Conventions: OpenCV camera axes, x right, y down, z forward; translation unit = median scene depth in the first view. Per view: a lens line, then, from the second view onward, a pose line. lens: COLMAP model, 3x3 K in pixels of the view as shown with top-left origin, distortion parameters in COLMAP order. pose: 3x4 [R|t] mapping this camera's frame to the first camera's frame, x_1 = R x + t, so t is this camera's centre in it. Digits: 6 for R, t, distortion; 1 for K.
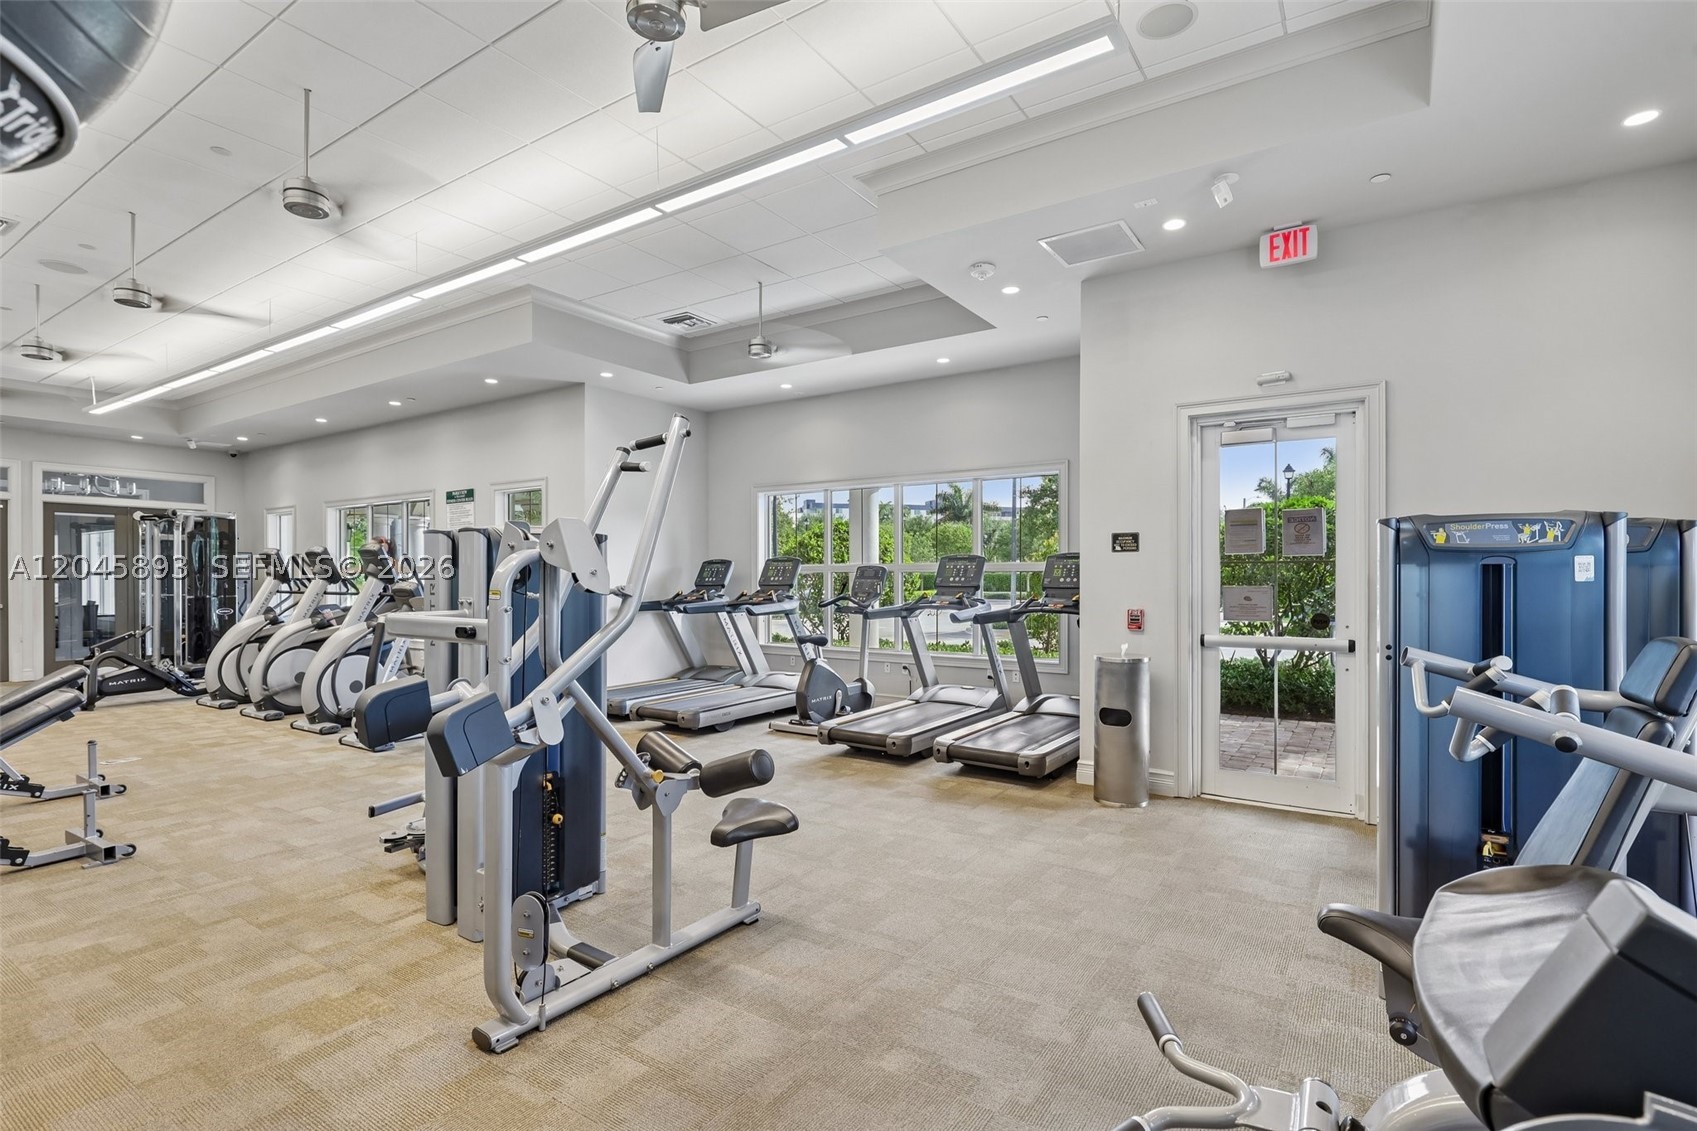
lens RADIAL K [[815.8, 0, 855.0], [0, 815.8, 570.1], [0, 0, 1]] dist [0.001298, 0.001763]
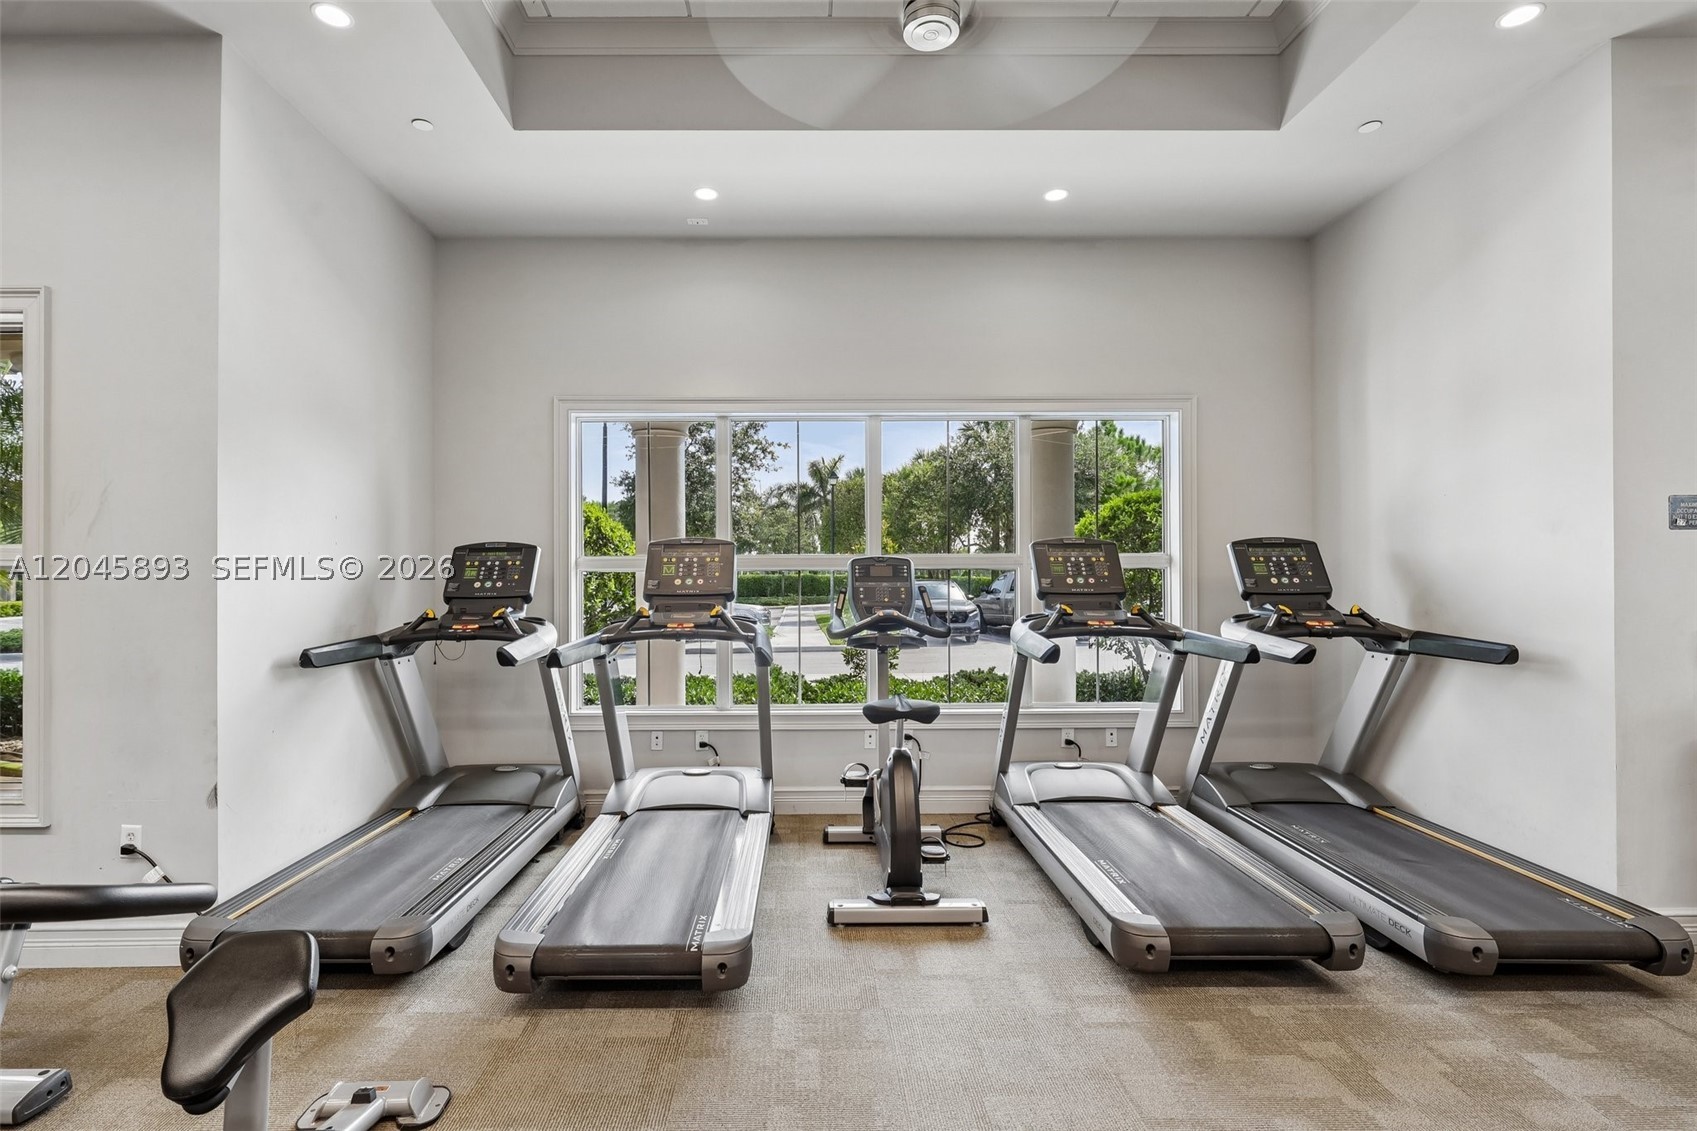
lens RADIAL K [[815.8, 0, 792.5], [0, 815.8, 572.5], [0, 0, 1]] dist [0.001298, 0.001763]
pose [[0.832417, 0.001046, 0.554149, -0.294525], [-0.000464, 0.999999, -0.001191, 0.005109], [-0.554150, 0.000735, 0.832417, 0.515613]]
